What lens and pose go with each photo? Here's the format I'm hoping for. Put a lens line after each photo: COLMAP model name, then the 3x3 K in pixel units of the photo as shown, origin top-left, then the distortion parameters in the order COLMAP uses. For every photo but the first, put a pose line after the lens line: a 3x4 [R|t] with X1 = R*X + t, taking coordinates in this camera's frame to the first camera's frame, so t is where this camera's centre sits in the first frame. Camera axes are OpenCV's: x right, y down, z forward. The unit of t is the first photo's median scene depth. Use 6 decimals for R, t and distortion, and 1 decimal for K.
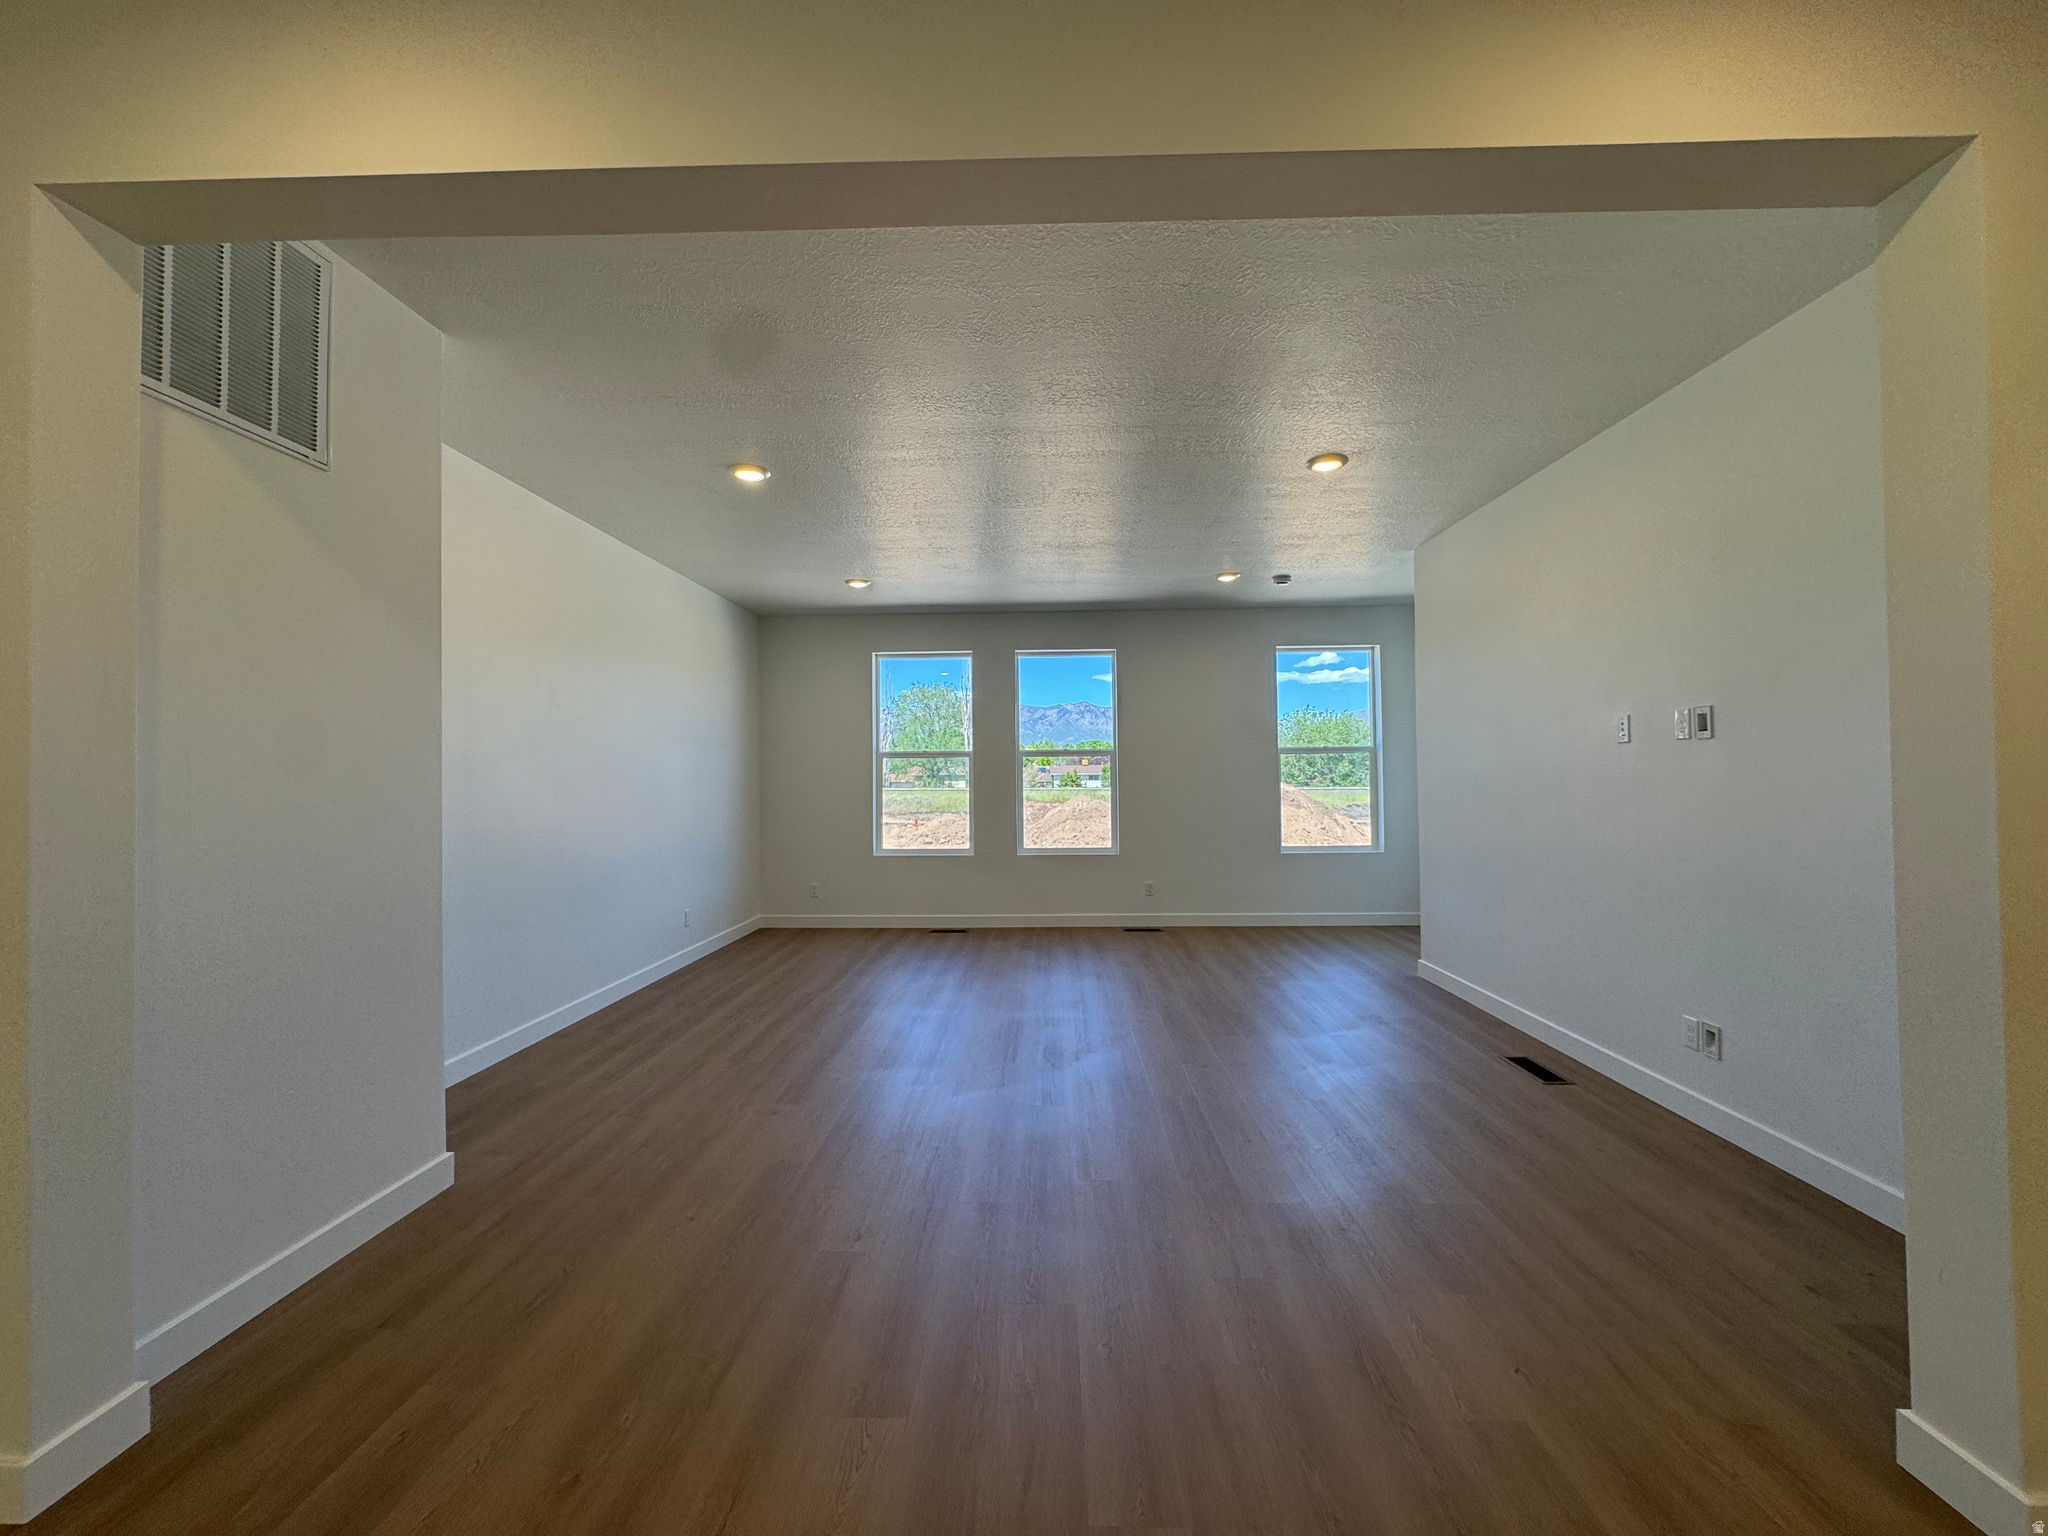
lens RADIAL K [[822.4, 0, 1017.2], [0, 822.4, 773.2], [0, 0, 1]] dist [-0.001460, -0.000093]
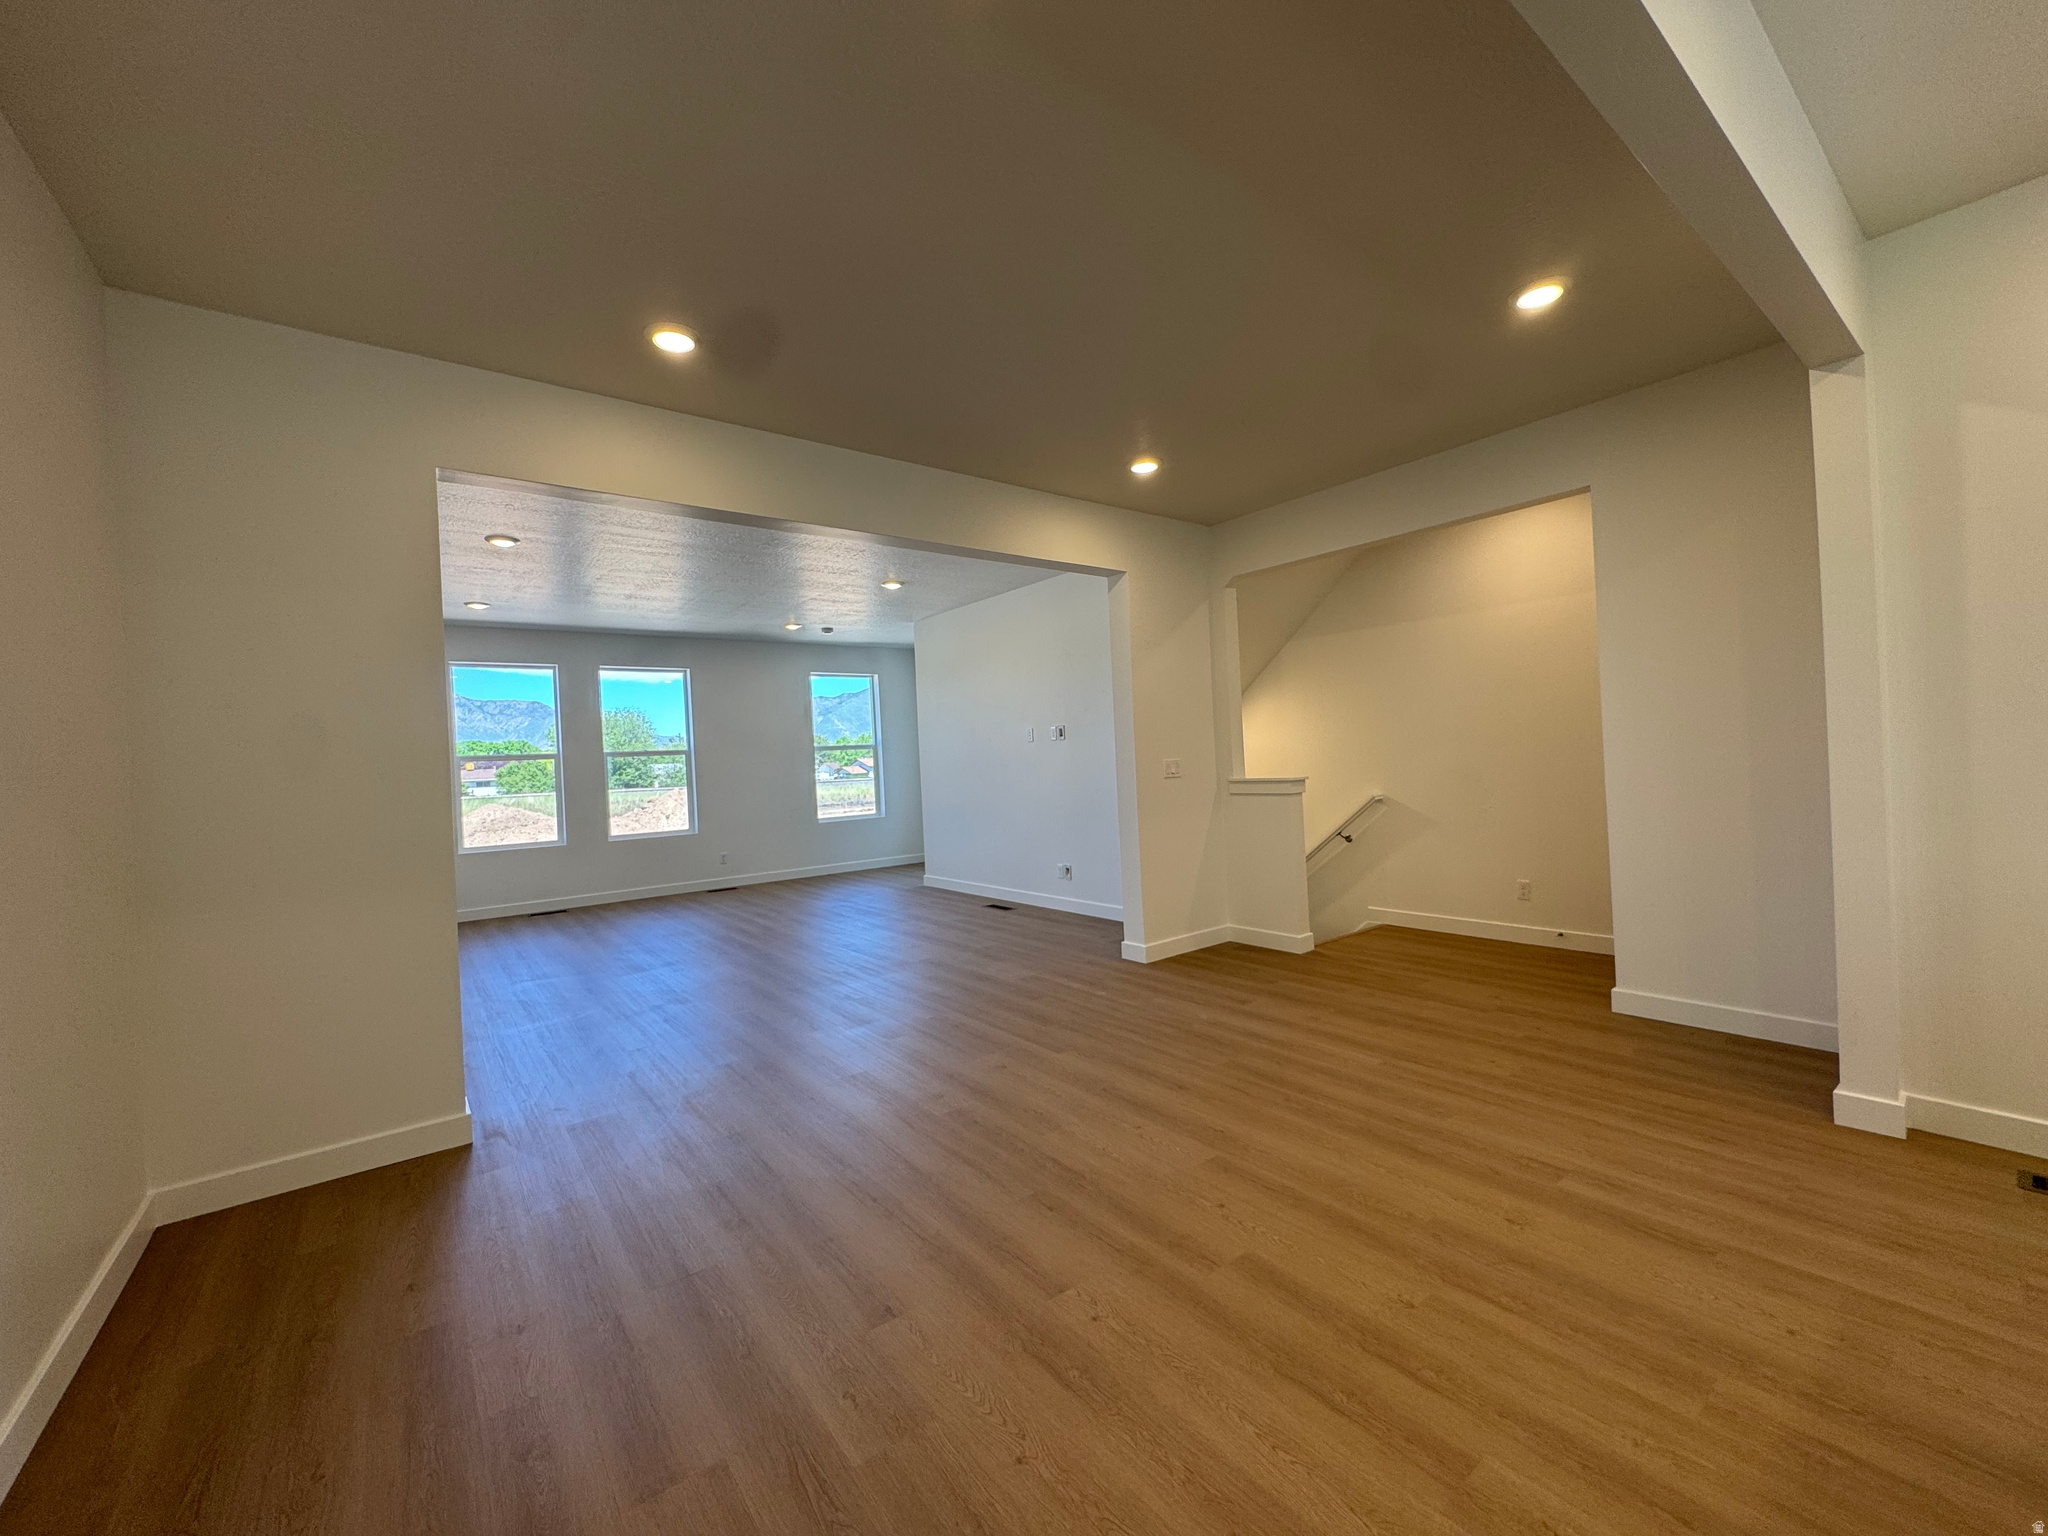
lens RADIAL K [[820.0, 0, 1021.4], [0, 820.0, 760.6], [0, 0, 1]] dist [-0.000333, -0.000017]
pose [[0.775886, -0.025281, 0.630366, -0.271379], [0.033317, 0.999444, -0.000925, 0.006272], [-0.629993, 0.021720, 0.776297, -0.275524]]
